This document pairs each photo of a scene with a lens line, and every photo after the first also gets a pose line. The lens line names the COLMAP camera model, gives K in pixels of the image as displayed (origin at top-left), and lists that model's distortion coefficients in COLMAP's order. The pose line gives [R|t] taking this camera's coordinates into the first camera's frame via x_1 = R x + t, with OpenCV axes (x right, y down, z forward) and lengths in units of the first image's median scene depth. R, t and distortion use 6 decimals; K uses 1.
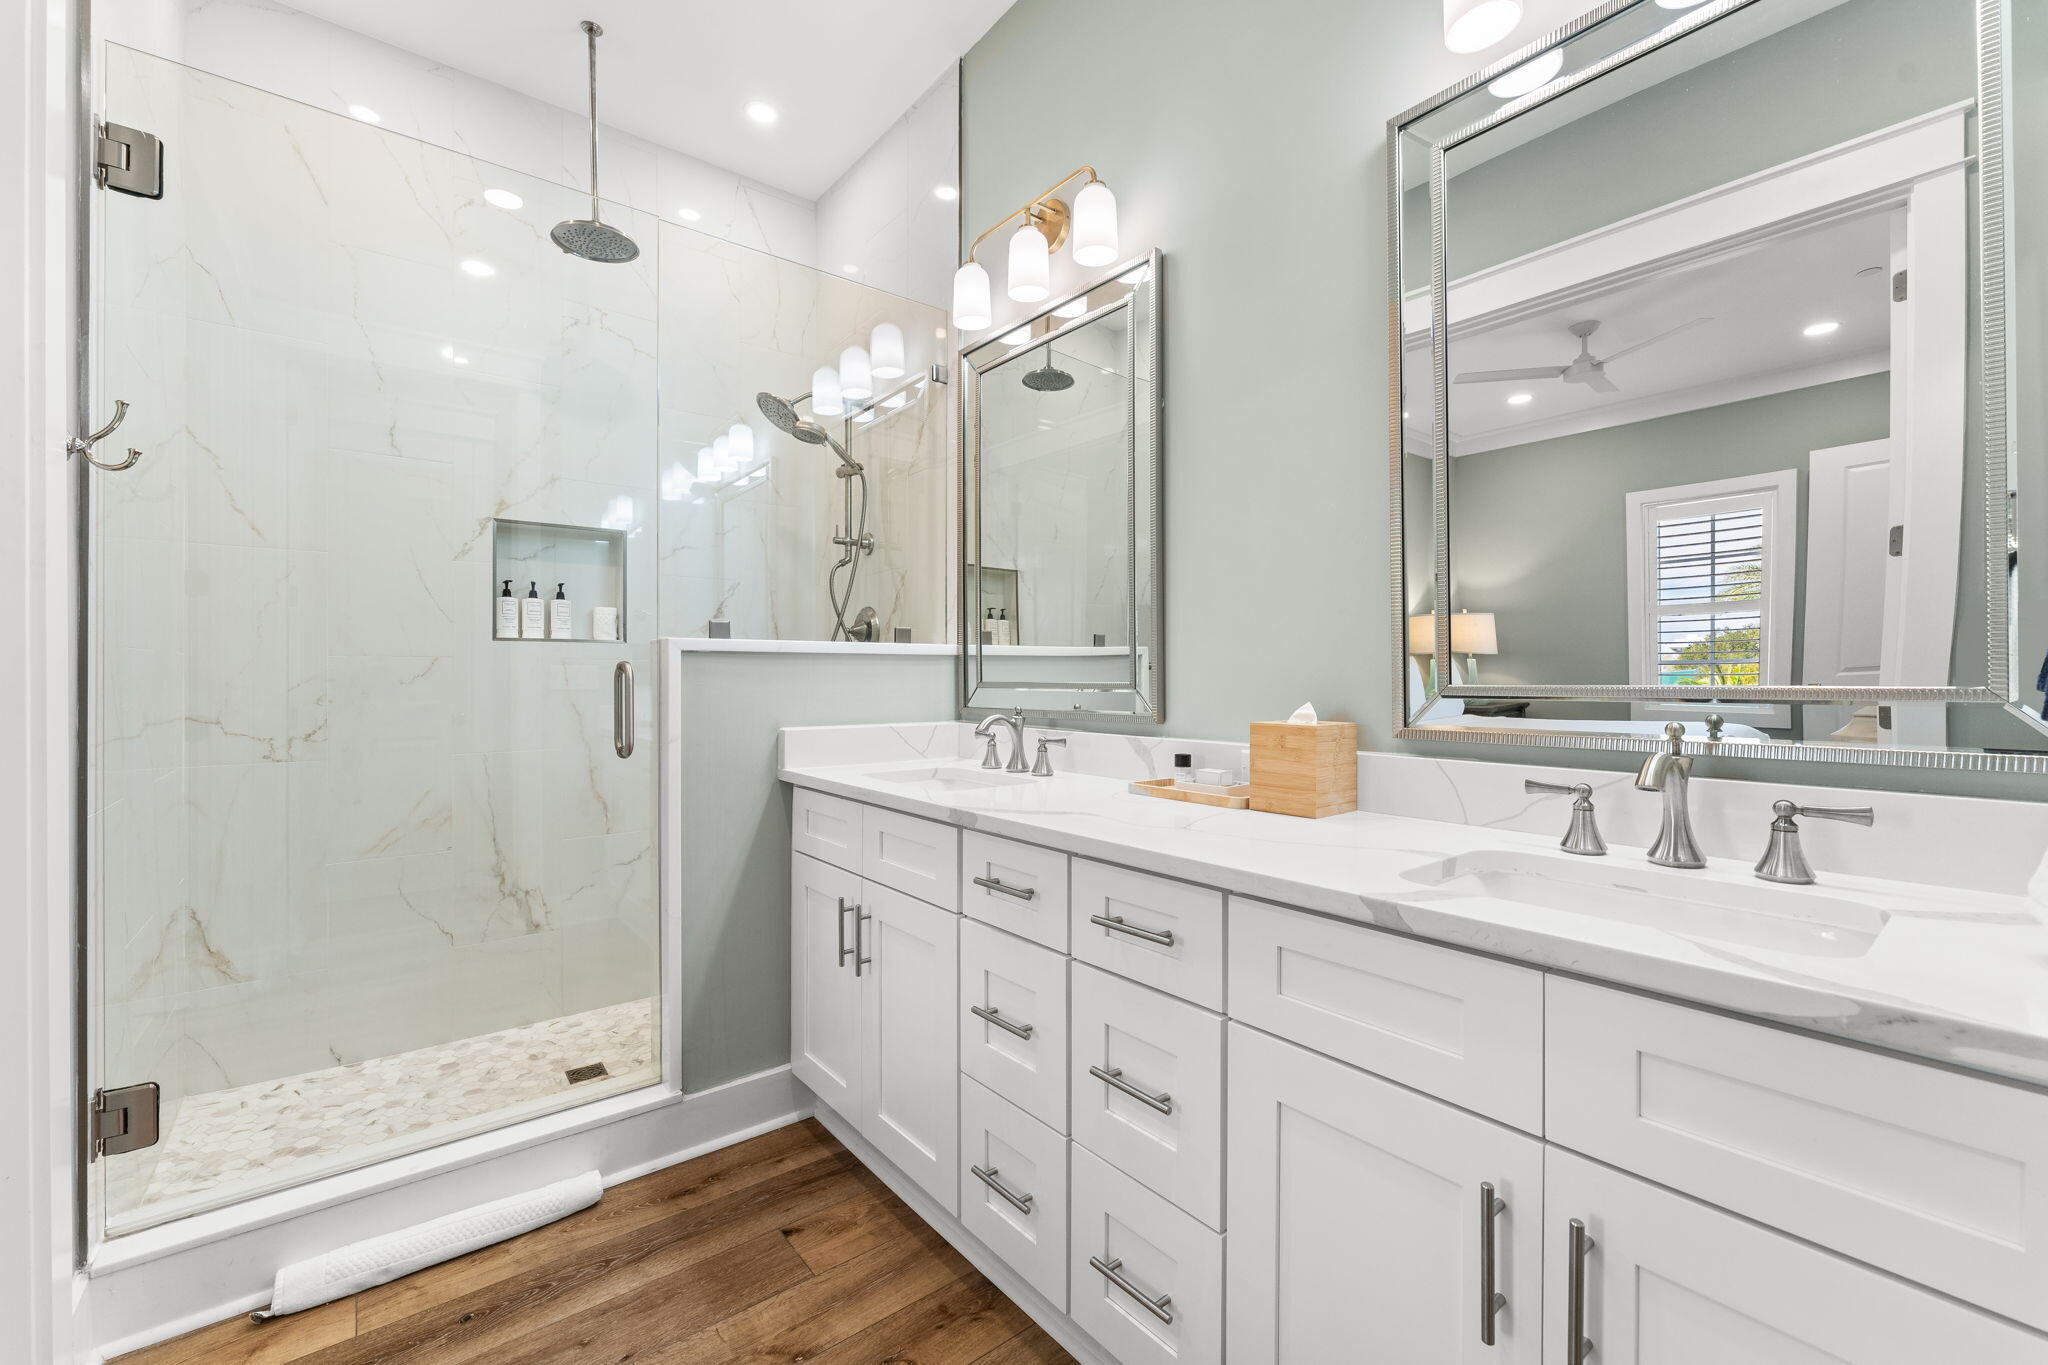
lens RADIAL K [[840.2, 0, 1024.0], [0, 840.2, 682.5], [0, 0, 1]] dist [-0.011077, 0.000581]
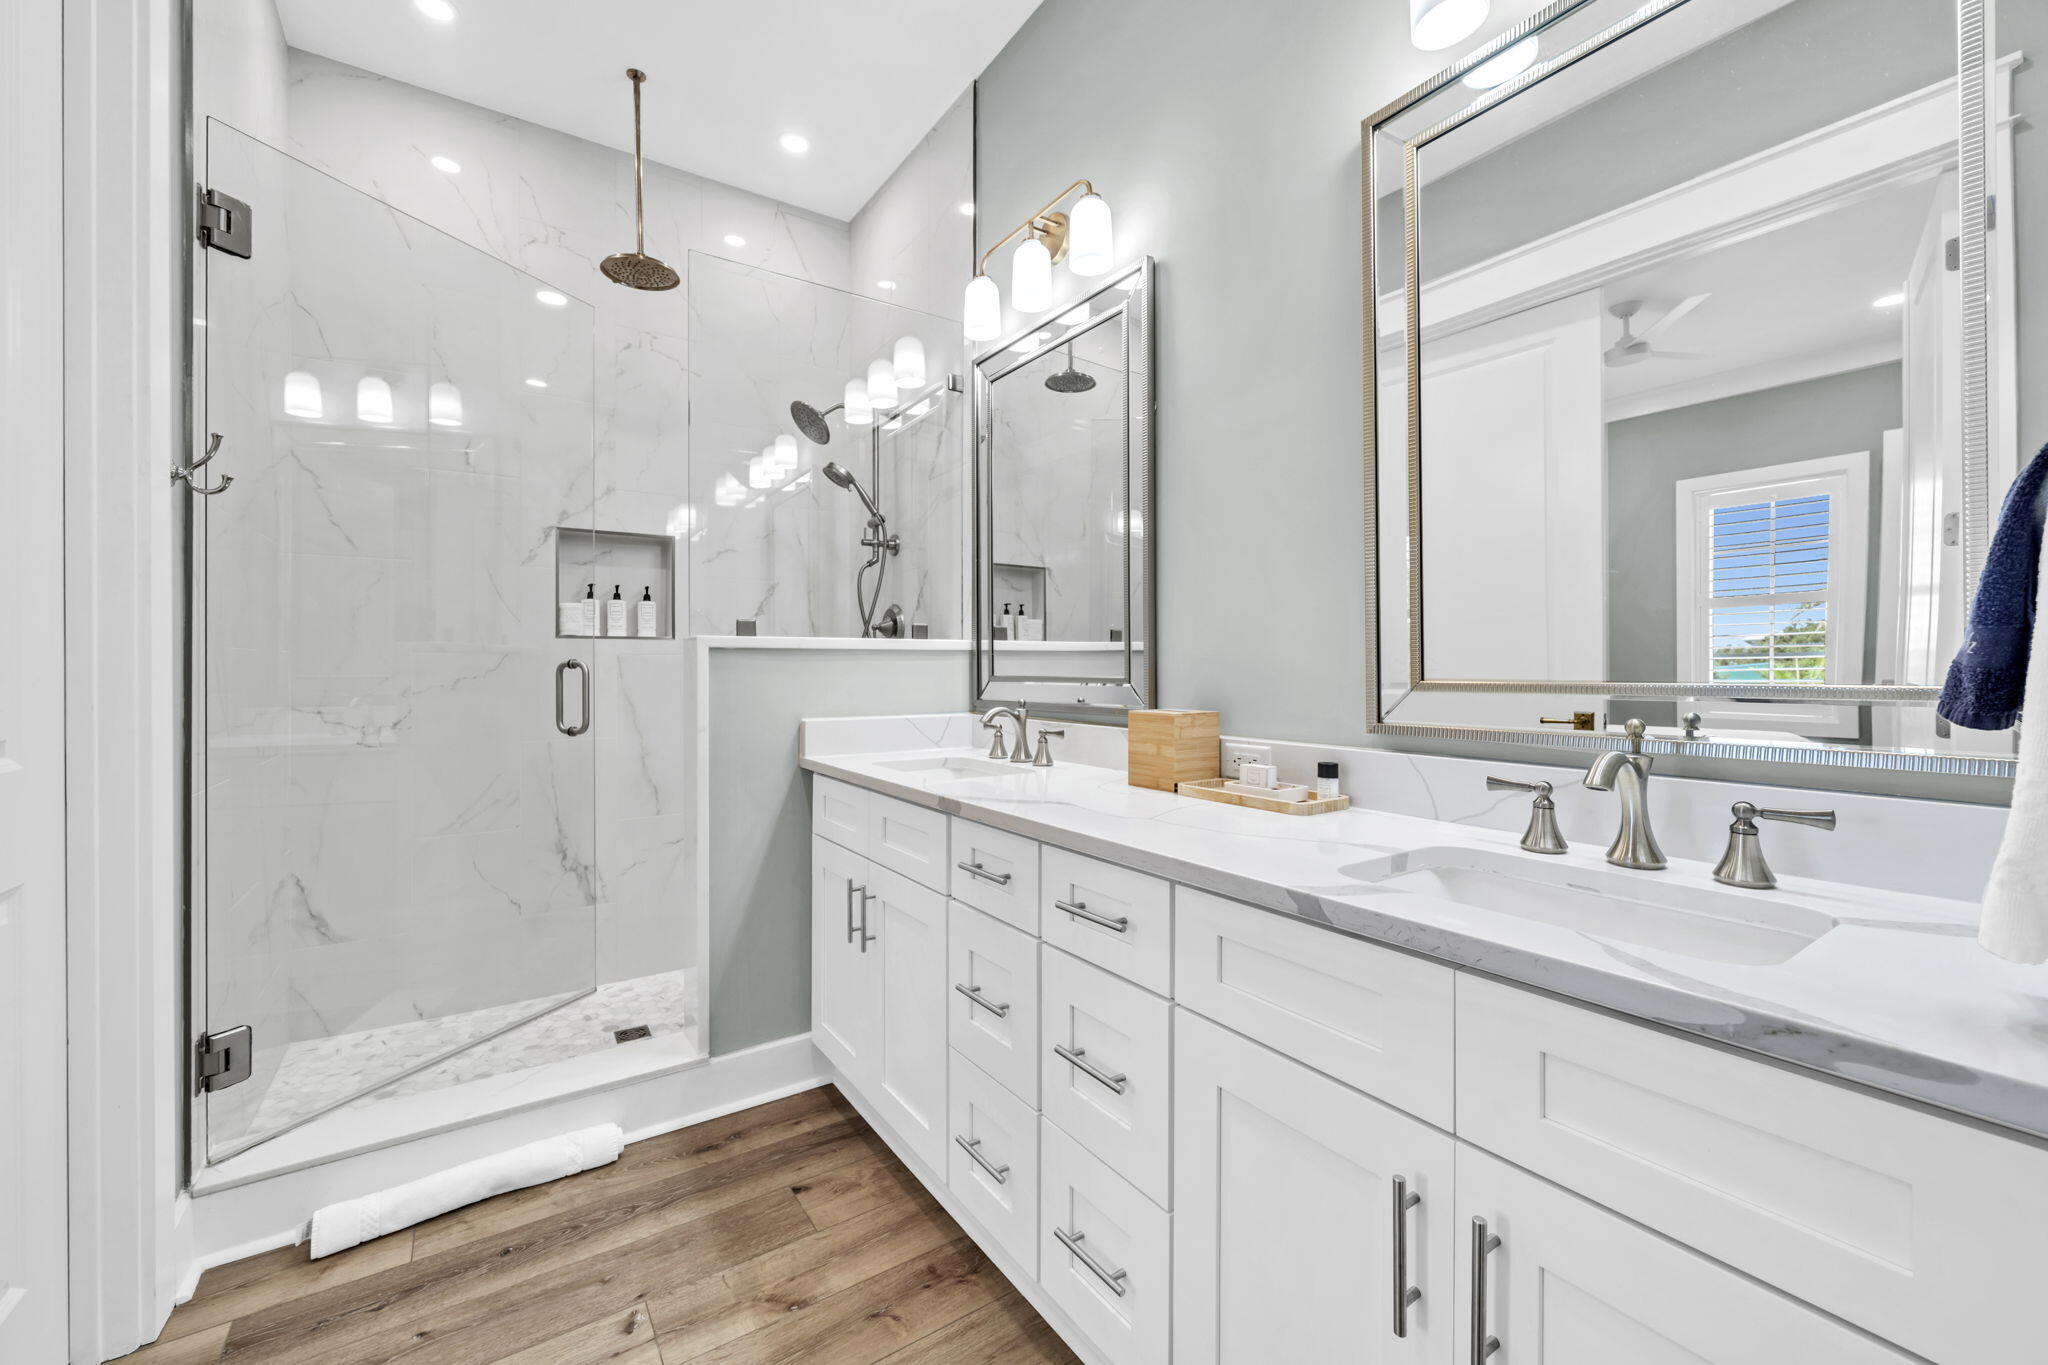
lens RADIAL K [[813.9, 0, 1021.6], [0, 813.9, 672.2], [0, 0, 1]] dist [-0.003505, -0.000269]
pose [[0.995810, -0.000889, -0.091443, 0.102901], [0.000893, 1.000000, 0.000000, -0.006662], [0.091443, -0.000082, 0.995810, -0.013243]]
